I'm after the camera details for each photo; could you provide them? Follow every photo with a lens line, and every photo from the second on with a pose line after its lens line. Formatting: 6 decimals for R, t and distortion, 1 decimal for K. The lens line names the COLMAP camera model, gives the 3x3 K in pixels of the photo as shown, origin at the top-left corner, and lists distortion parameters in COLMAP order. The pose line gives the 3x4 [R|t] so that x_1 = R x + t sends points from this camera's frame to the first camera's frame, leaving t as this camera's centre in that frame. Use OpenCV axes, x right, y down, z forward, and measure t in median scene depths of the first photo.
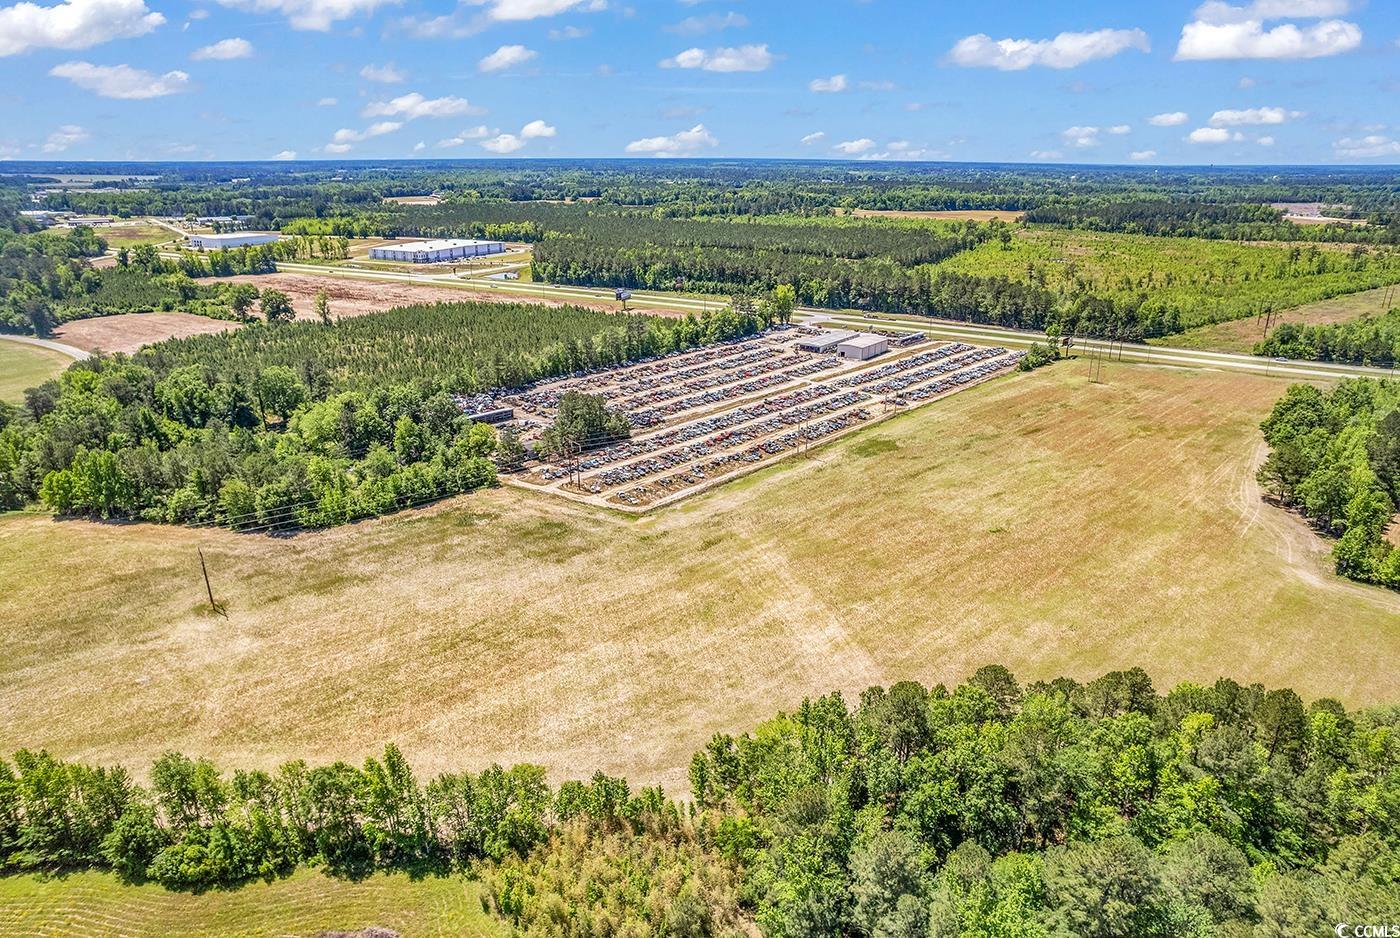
lens RADIAL K [[894.2, 0, 700.0], [0, 894.2, 469.0], [0, 0, 1]] dist [-0.083289, 0.075790]
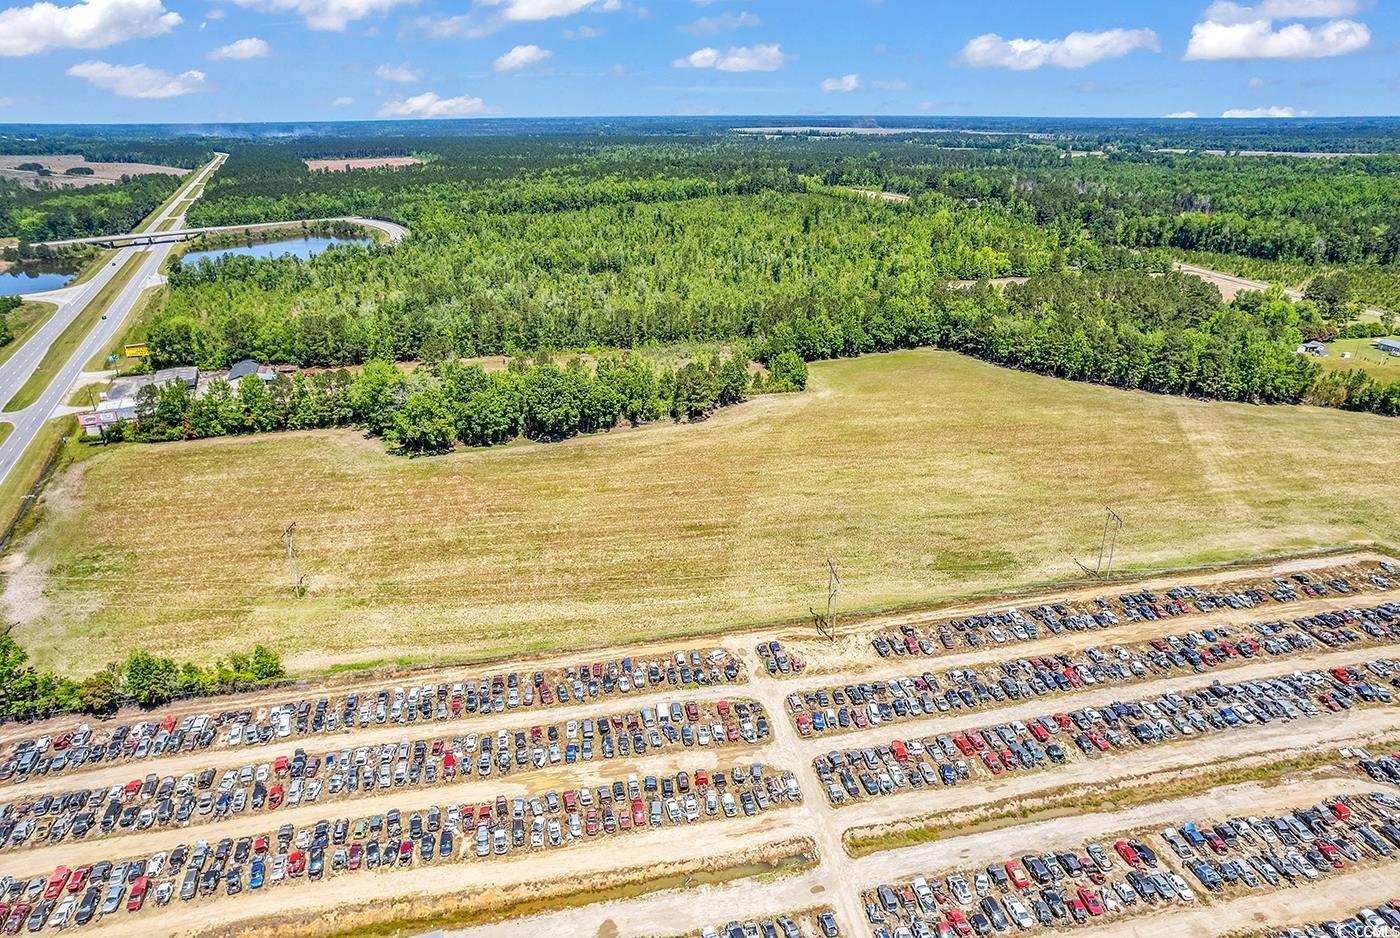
lens RADIAL K [[894.2, 0, 700.0], [0, 894.2, 469.0], [0, 0, 1]] dist [-0.083289, 0.075790]
pose [[-0.826767, -0.209370, 0.522131, 0.024259], [0.191140, 0.768386, 0.610776, -0.364504], [-0.529077, 0.604770, -0.595257, 1.021454]]
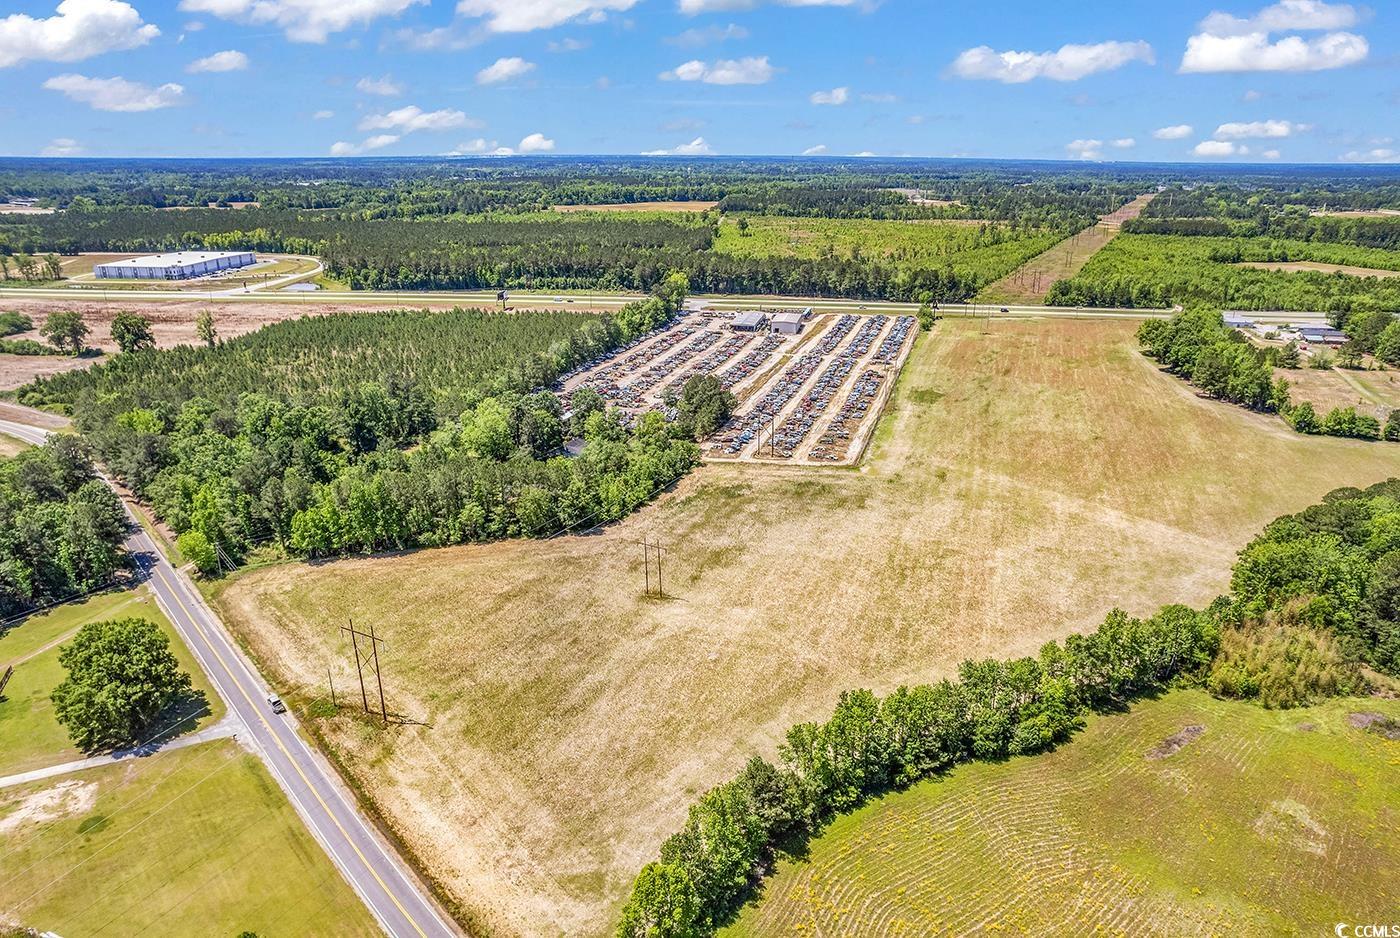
lens RADIAL K [[894.2, 0, 700.0], [0, 894.2, 469.0], [0, 0, 1]] dist [-0.083289, 0.075790]
pose [[0.905646, -0.142550, 0.399355, -0.407488], [0.140784, 0.989459, 0.033921, -0.007397], [-0.399981, 0.025502, 0.916169, 0.010839]]
